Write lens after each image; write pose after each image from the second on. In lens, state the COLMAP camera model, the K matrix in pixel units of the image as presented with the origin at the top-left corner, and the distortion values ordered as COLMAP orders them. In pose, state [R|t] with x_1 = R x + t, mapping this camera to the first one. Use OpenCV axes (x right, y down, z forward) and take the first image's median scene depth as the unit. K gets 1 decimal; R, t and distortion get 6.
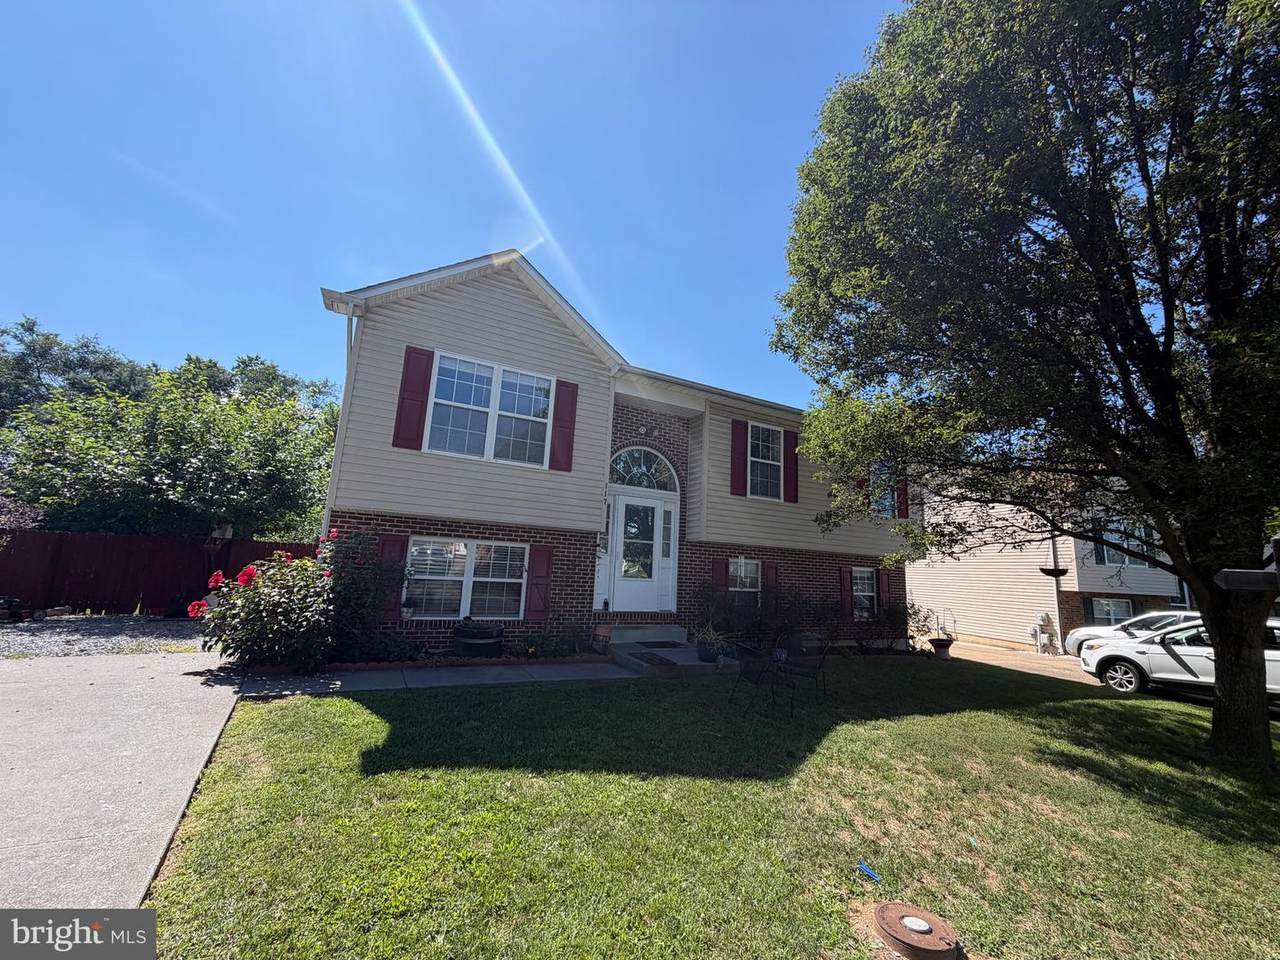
lens RADIAL K [[504.4, 0, 640.0], [0, 504.4, 480.0], [0, 0, 1]] dist [0.002300, 0.000092]
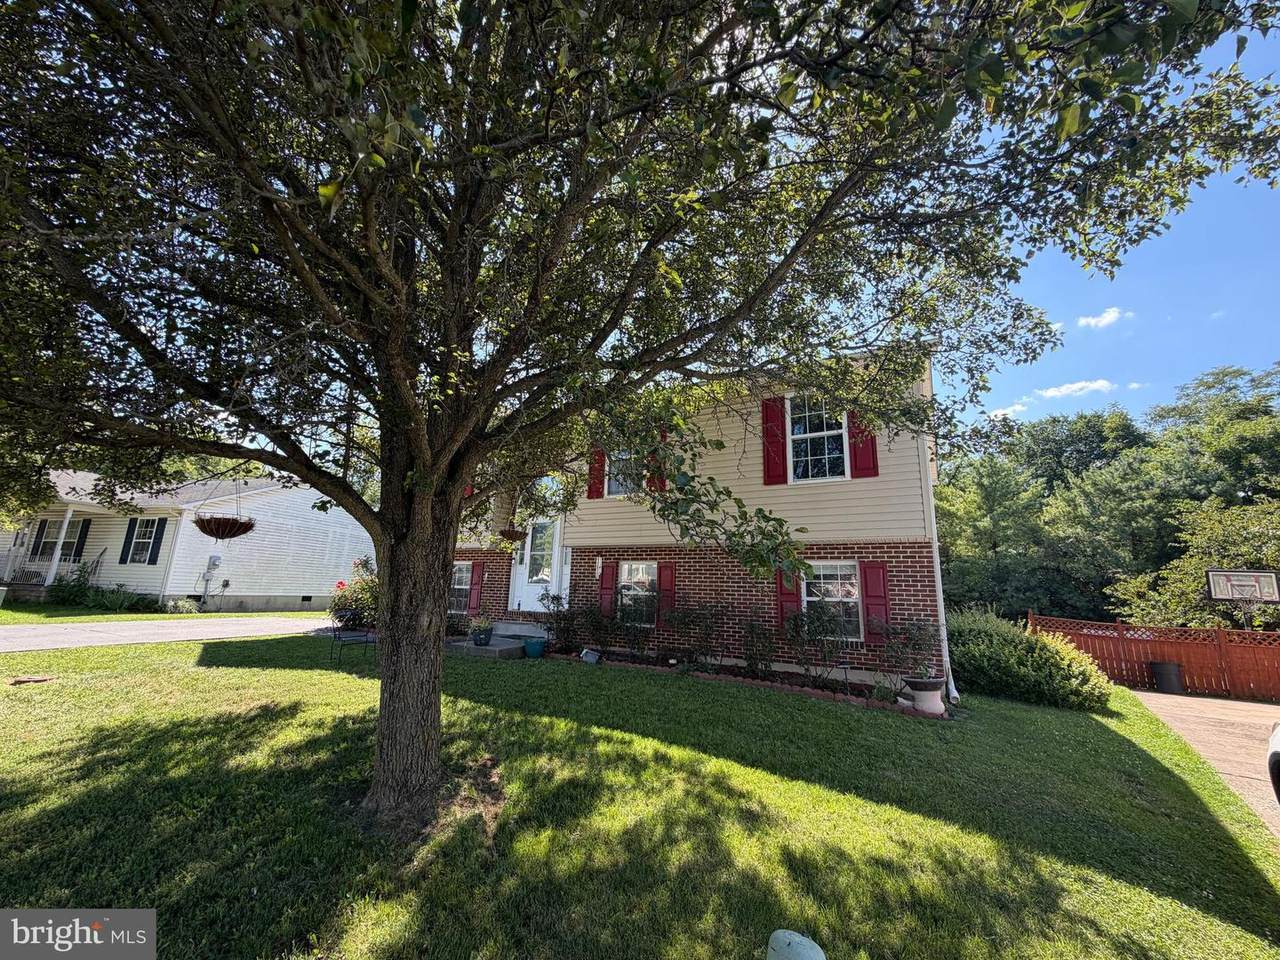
lens RADIAL K [[504.4, 0, 640.0], [0, 504.4, 480.0], [0, 0, 1]] dist [0.002300, 0.000092]
pose [[0.538585, -0.205286, -0.817180, 1.235598], [0.159817, 0.977149, -0.140140, 0.170273], [0.827275, -0.055122, 0.559086, 0.577962]]
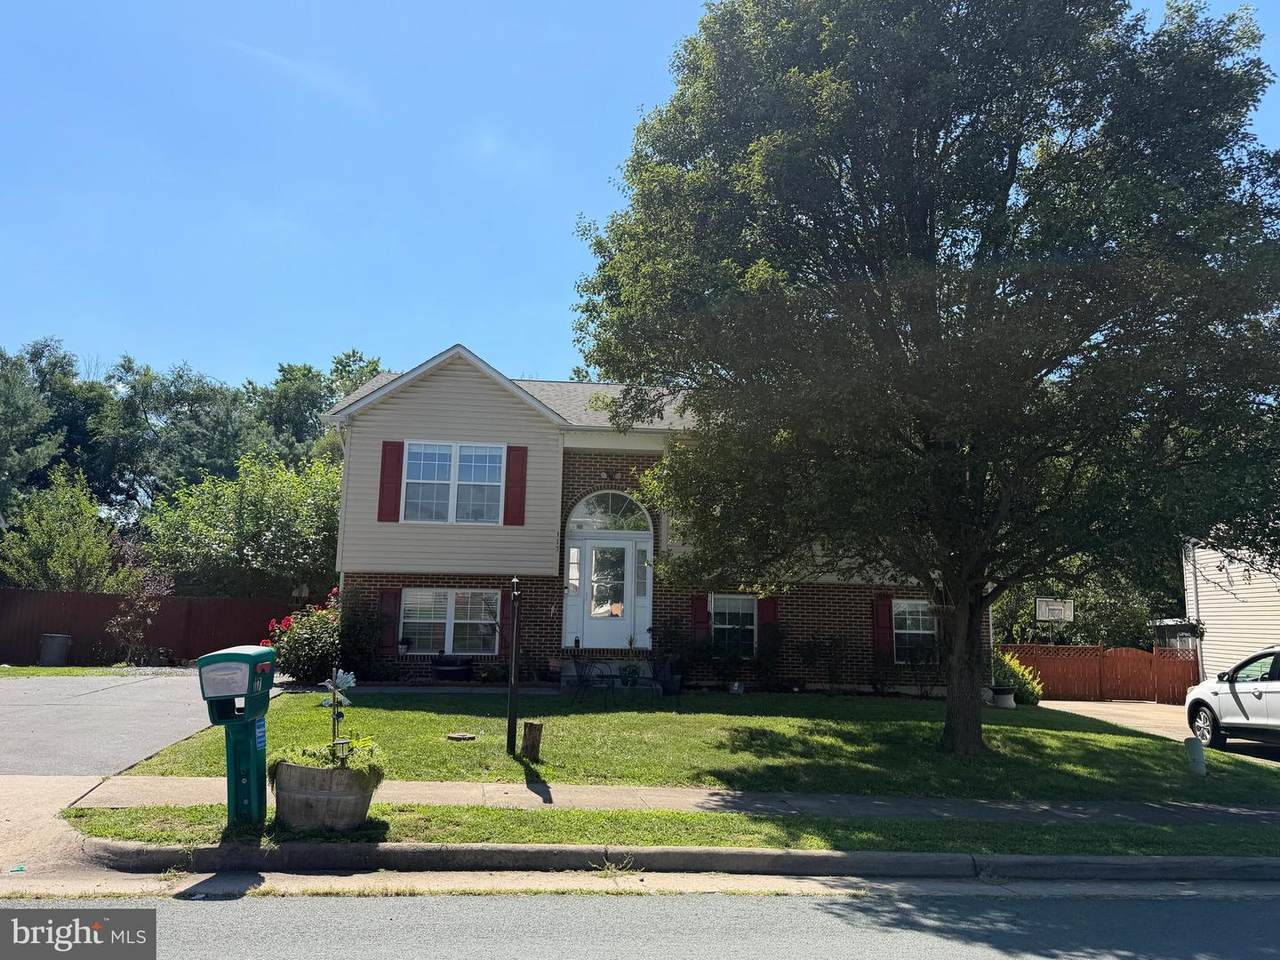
lens RADIAL K [[926.5, 0, 647.3], [0, 926.5, 473.1], [0, 0, 1]] dist [0.153236, -0.263813]
pose [[0.923233, -0.089669, -0.373632, 0.879518], [0.094035, 0.995547, -0.006567, -0.089899], [0.372558, -0.029072, 0.927554, -0.813815]]
